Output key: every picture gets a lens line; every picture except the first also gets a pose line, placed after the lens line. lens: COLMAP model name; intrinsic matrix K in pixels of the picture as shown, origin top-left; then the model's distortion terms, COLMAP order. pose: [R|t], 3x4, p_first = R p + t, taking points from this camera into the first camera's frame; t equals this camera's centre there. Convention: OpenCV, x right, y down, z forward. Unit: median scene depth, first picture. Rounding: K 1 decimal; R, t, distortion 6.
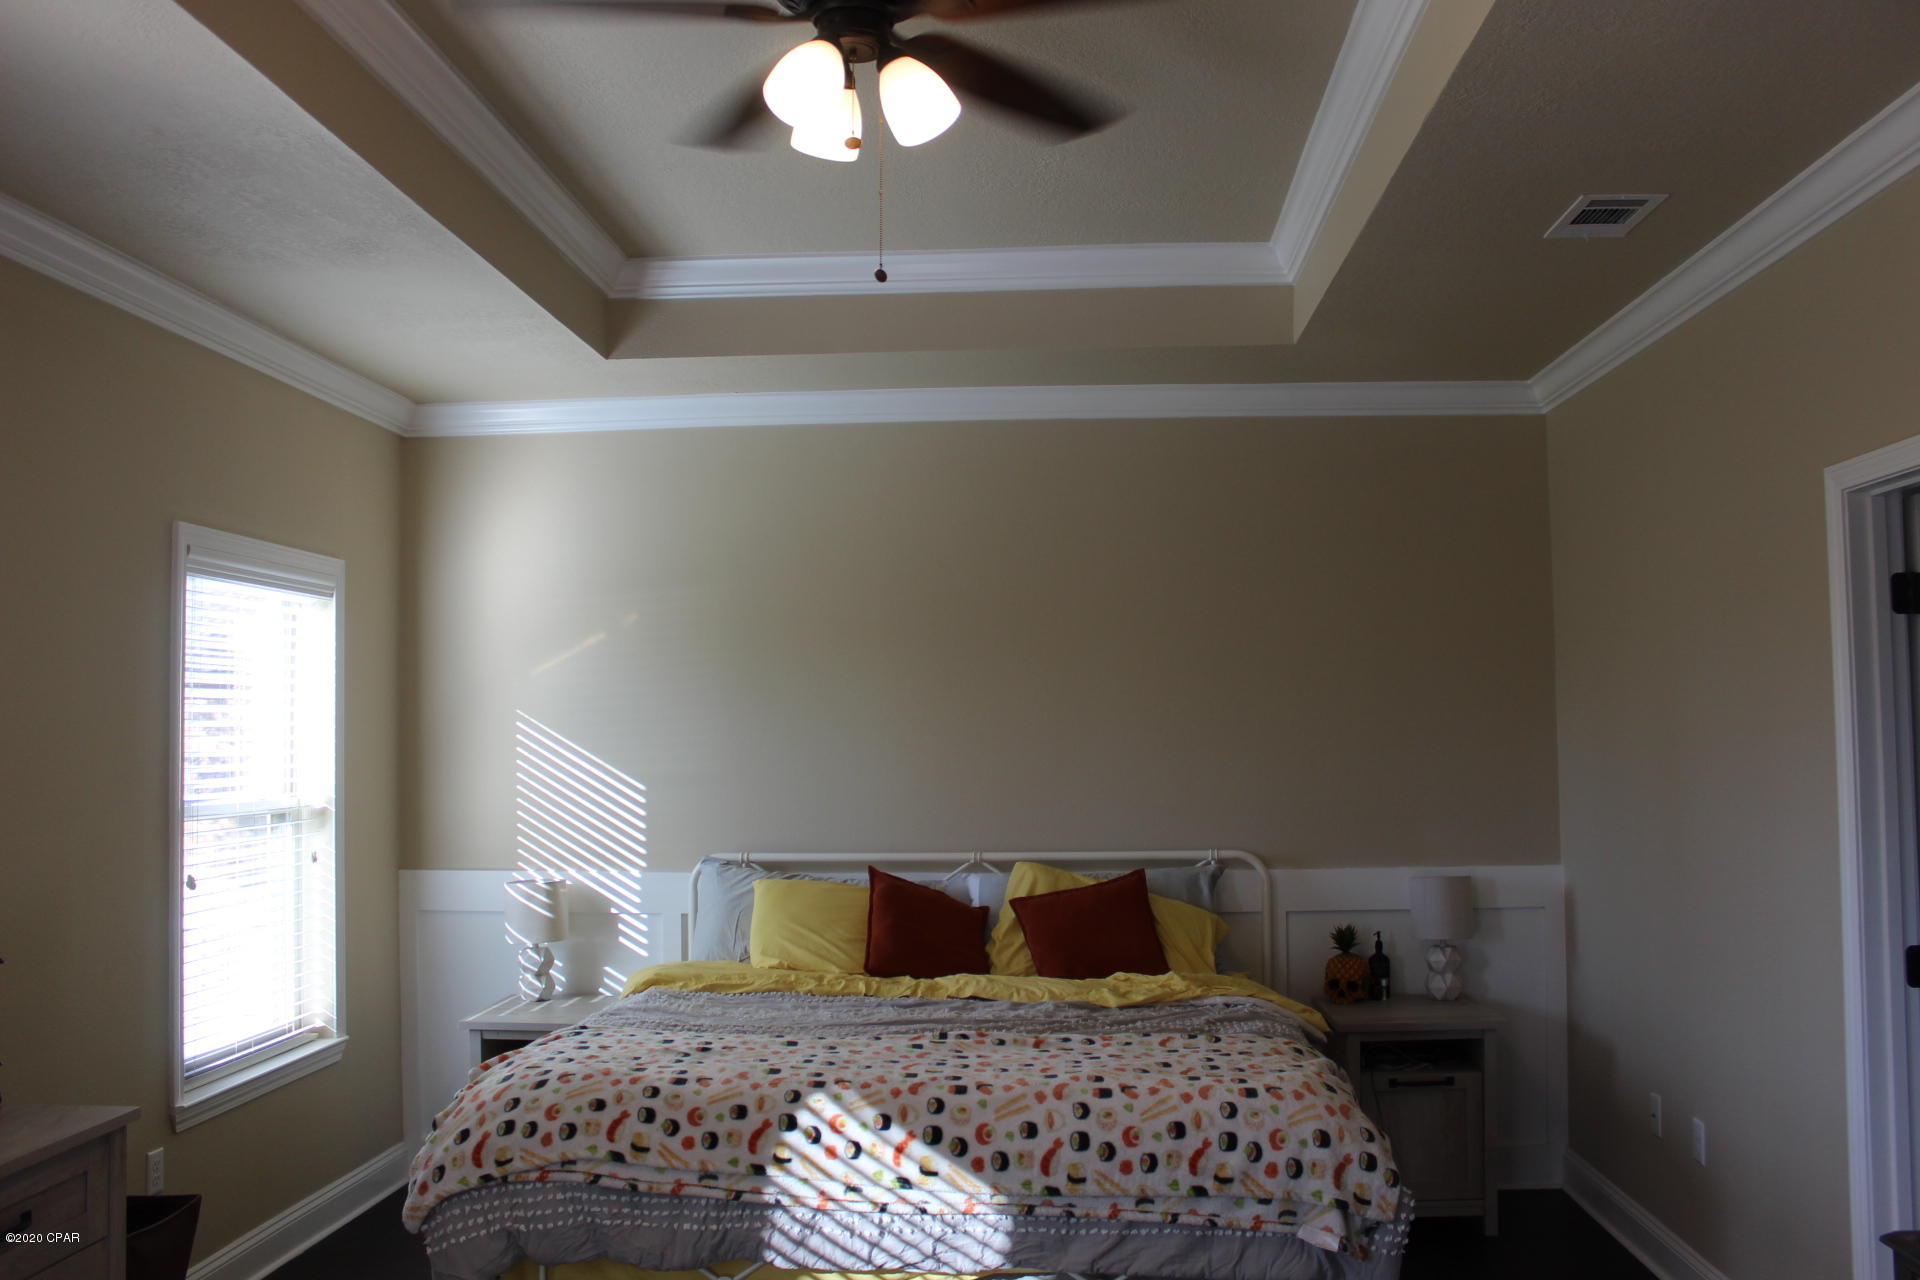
lens RADIAL K [[1612.7, 0, 958.4], [0, 1612.7, 630.7], [0, 0, 1]] dist [-0.169326, 0.146274]
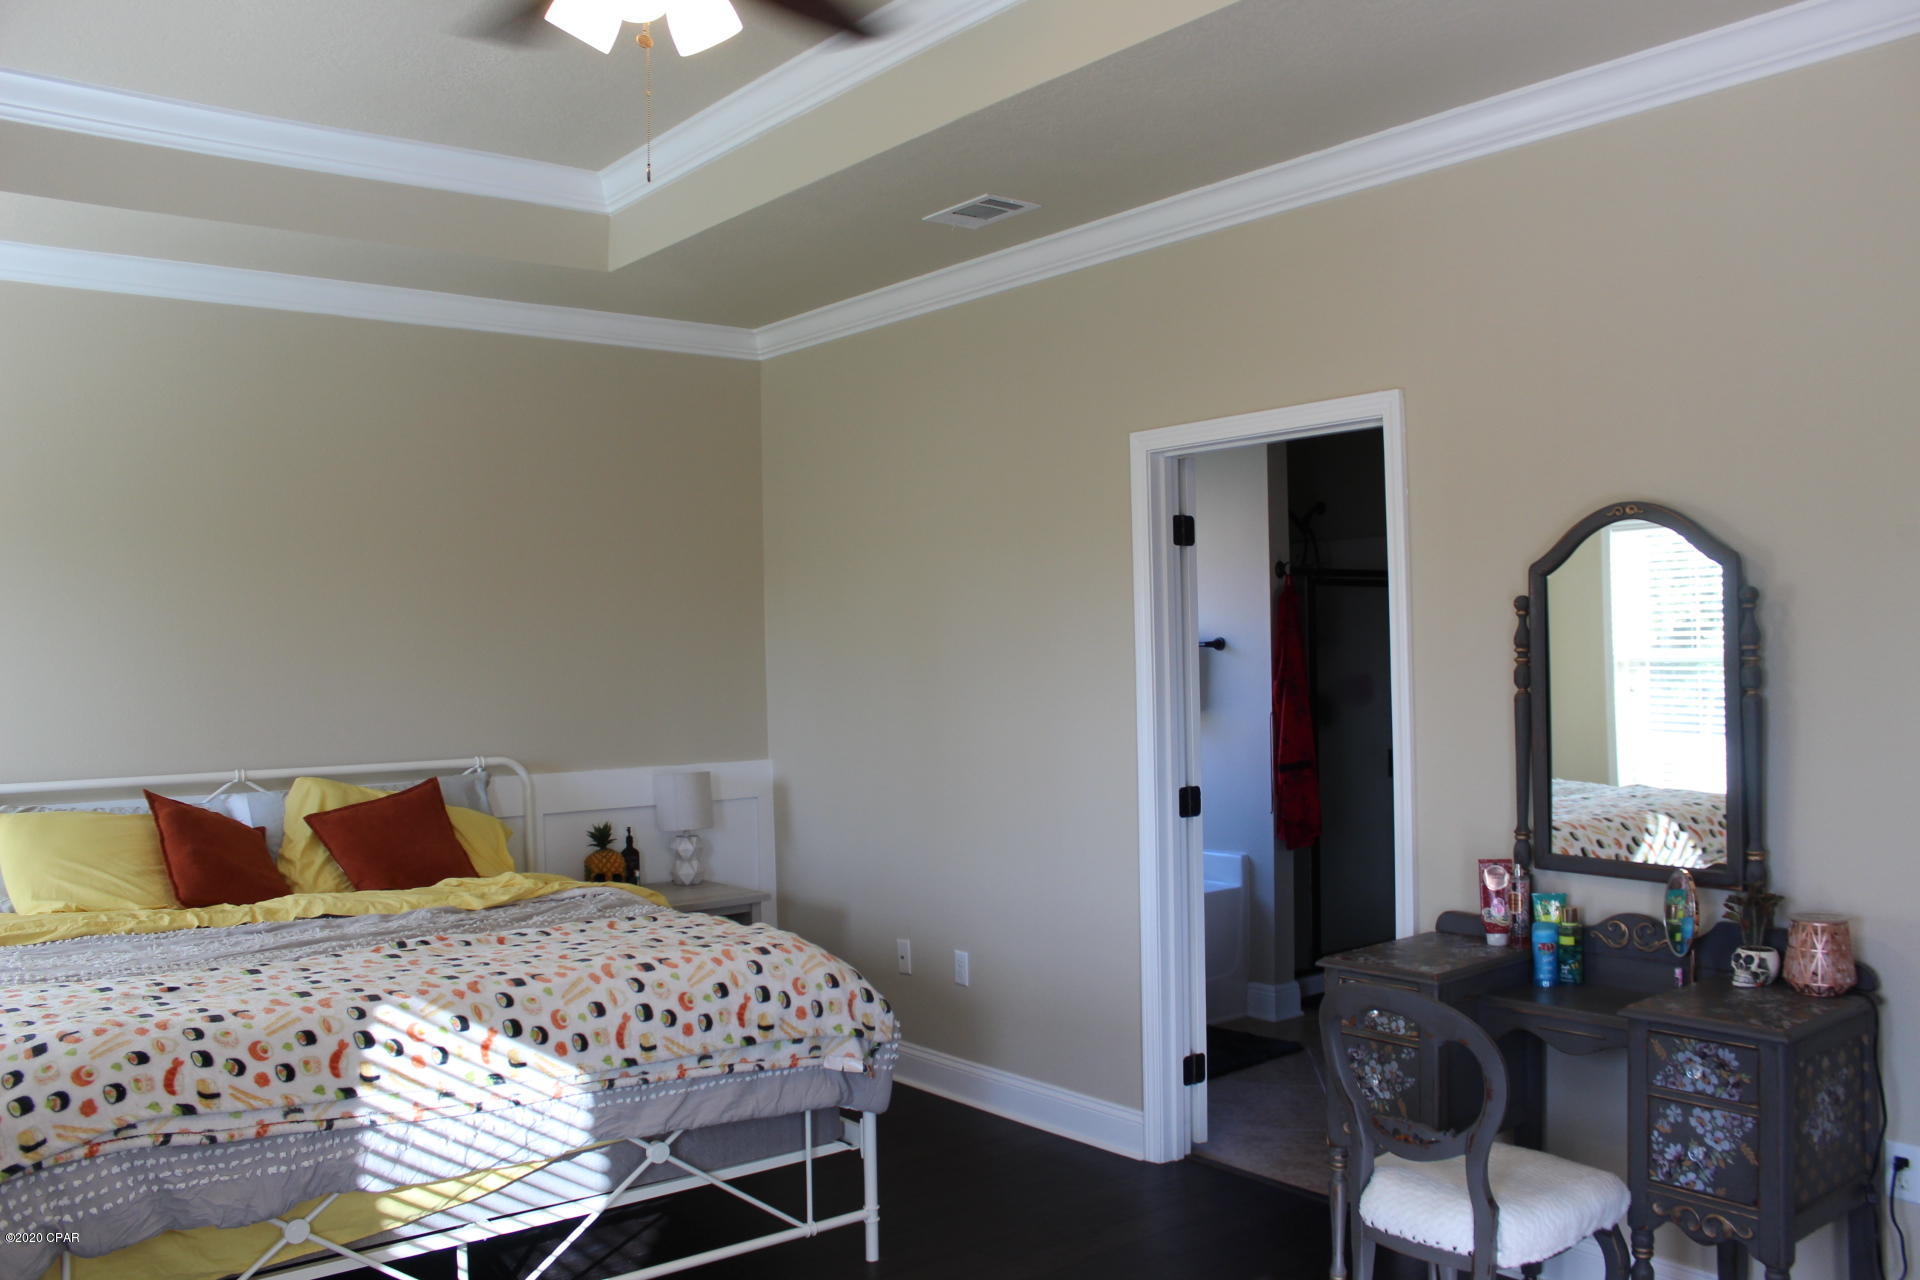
lens RADIAL K [[1612.7, 0, 977.2], [0, 1612.7, 632.9], [0, 0, 1]] dist [-0.169326, 0.146274]
pose [[0.734024, 0.001521, 0.679122, -0.479074], [-0.030005, 0.999094, 0.030193, 0.028795], [-0.678460, -0.042539, 0.733404, 0.078302]]
